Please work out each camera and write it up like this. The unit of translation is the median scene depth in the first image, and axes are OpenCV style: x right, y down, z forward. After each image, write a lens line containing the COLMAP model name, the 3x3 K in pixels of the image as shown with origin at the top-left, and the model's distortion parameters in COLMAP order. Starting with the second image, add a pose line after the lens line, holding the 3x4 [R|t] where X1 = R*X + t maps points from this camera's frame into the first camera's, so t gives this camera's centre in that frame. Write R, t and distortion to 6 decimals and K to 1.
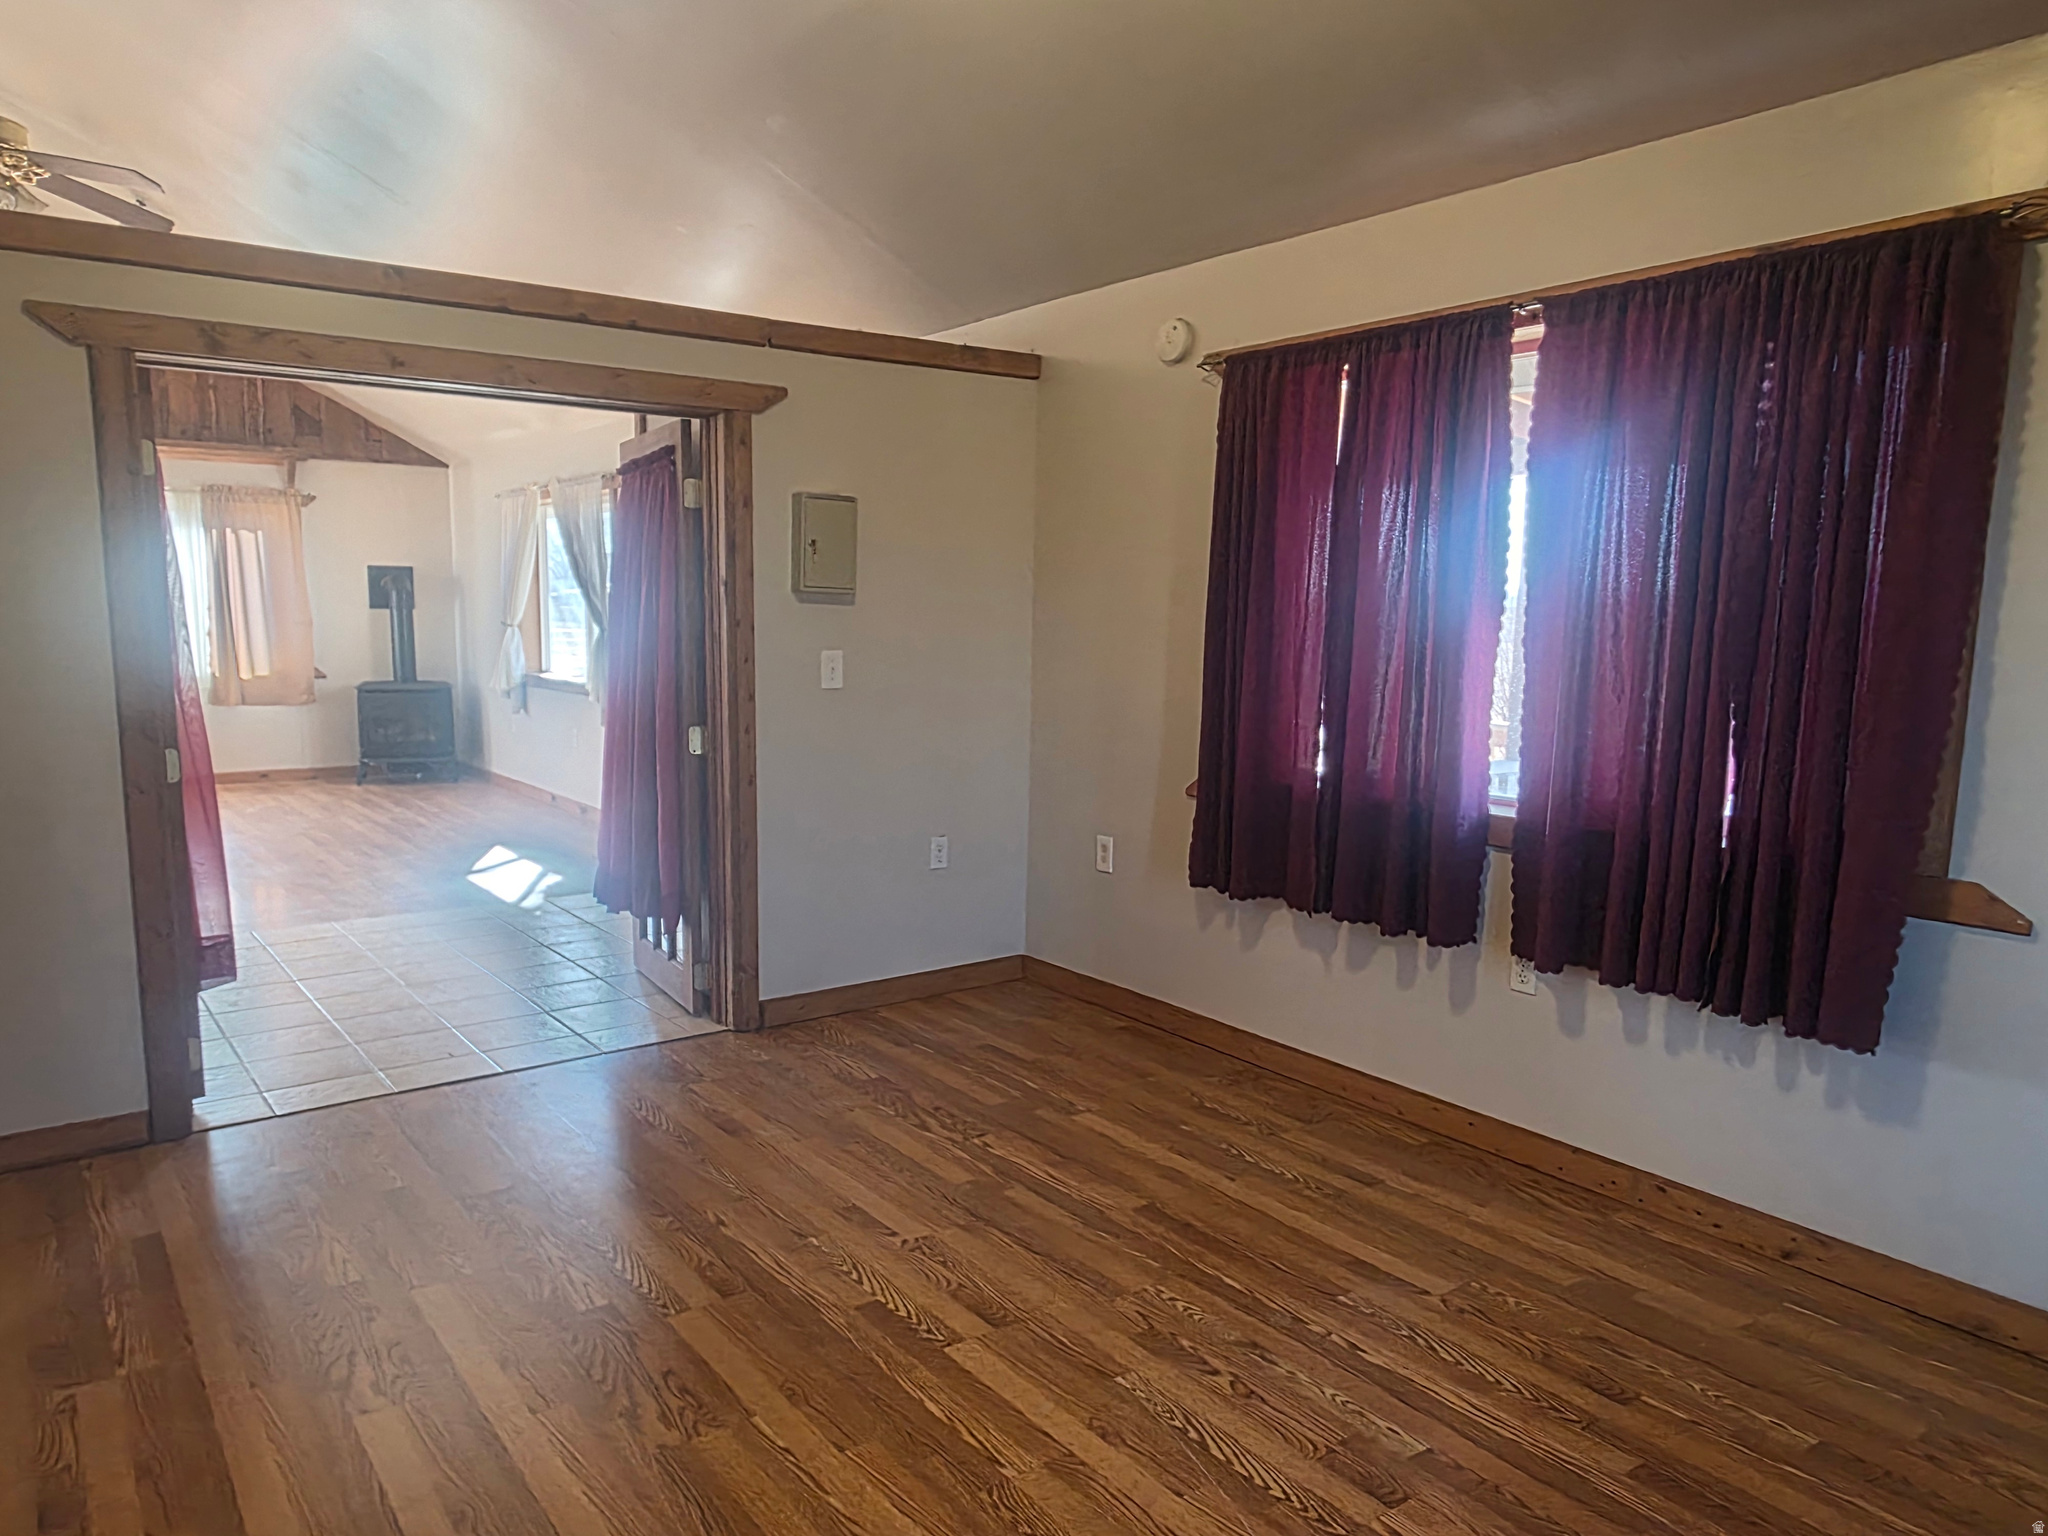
lens RADIAL K [[1389.0, 0, 1025.9], [0, 1389.0, 769.4], [0, 0, 1]] dist [0.002856, -0.004639]
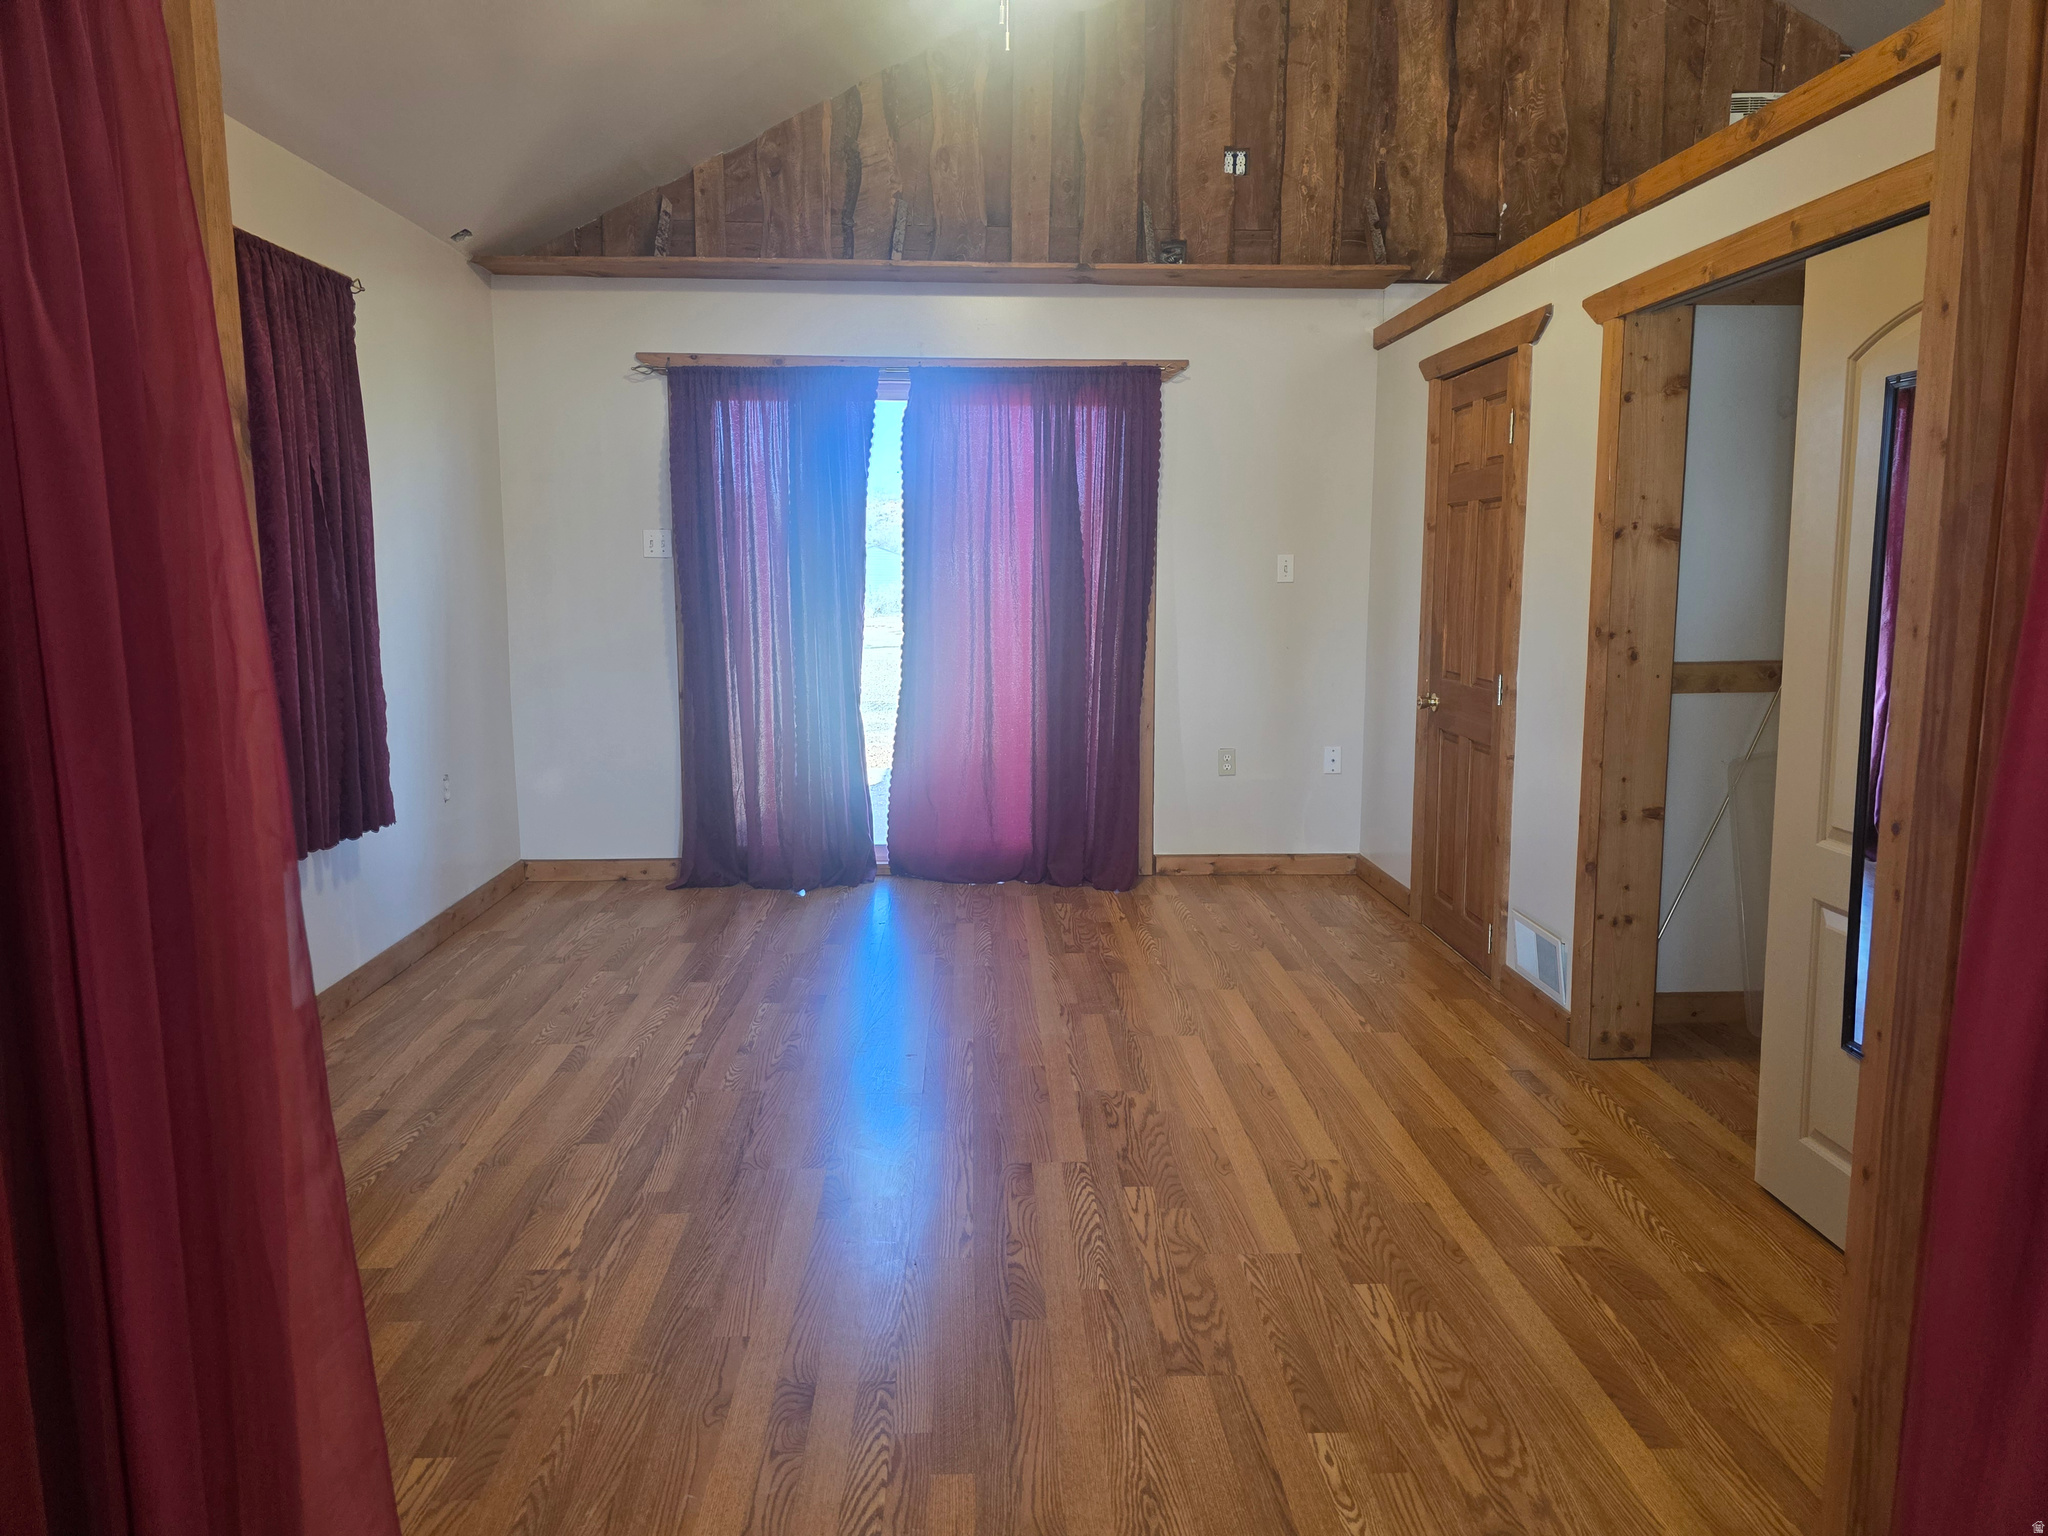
lens RADIAL K [[1389.0, 0, 1025.6], [0, 1389.0, 764.0], [0, 0, 1]] dist [0.002856, -0.004639]
pose [[-0.825037, -0.096166, 0.556835, -0.754184], [0.051669, 0.968446, 0.243807, -0.177787], [-0.562711, 0.229921, -0.794036, 1.715278]]
